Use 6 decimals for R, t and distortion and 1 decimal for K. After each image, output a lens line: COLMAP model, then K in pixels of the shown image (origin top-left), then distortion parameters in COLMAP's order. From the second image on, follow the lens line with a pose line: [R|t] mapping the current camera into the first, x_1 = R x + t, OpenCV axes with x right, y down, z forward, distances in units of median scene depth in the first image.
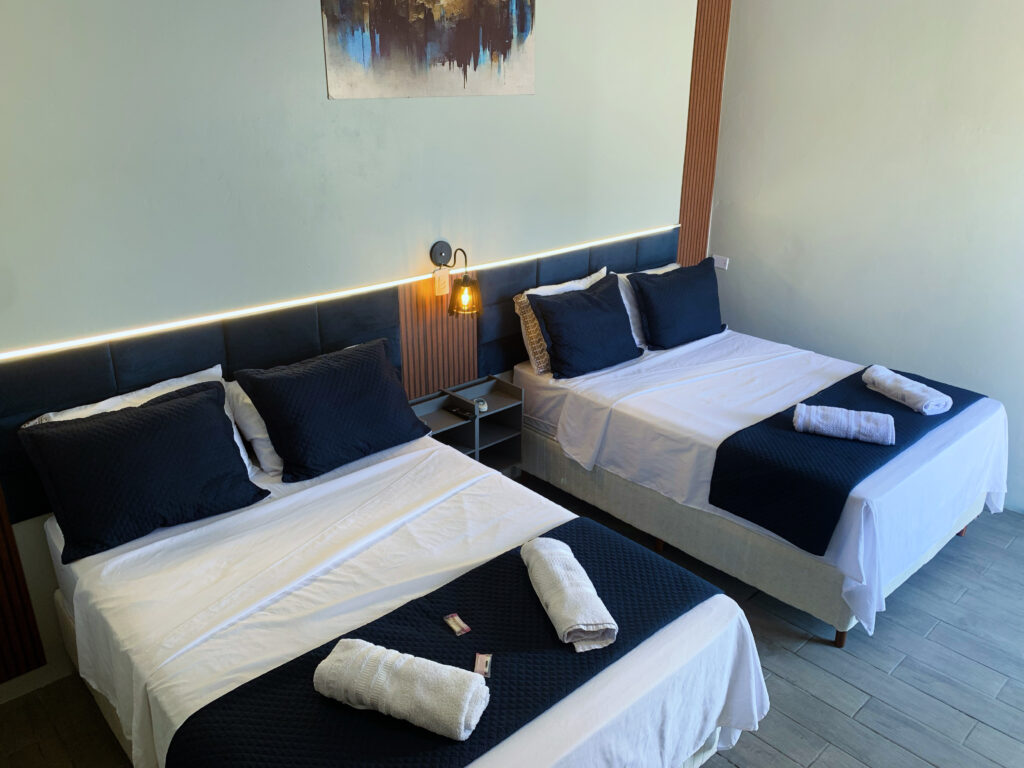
lens RADIAL K [[793.8, 0, 514.6], [0, 793.8, 381.4], [0, 0, 1]] dist [0.082479, -0.146274]
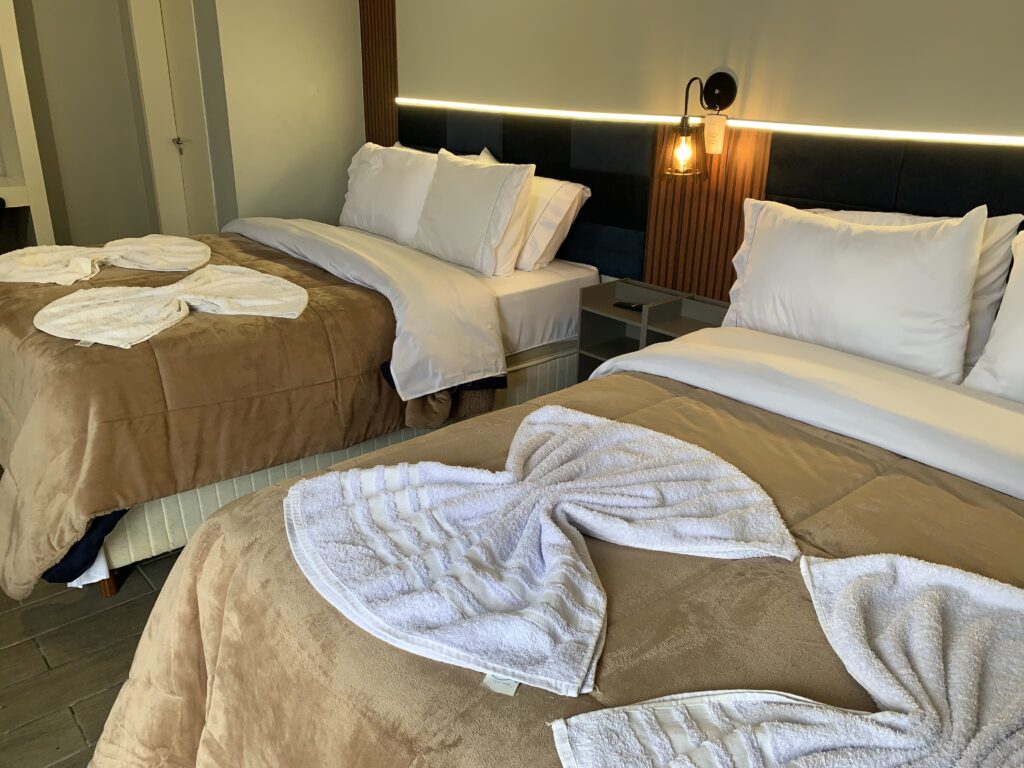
lens RADIAL K [[793.8, 0, 514.6], [0, 793.8, 381.4], [0, 0, 1]] dist [0.082479, -0.146274]
pose [[-0.032837, 0.350930, -0.935826, 0.642864], [-0.376746, 0.862915, 0.336809, -0.107739], [0.925734, 0.363629, 0.103876, 0.835111]]
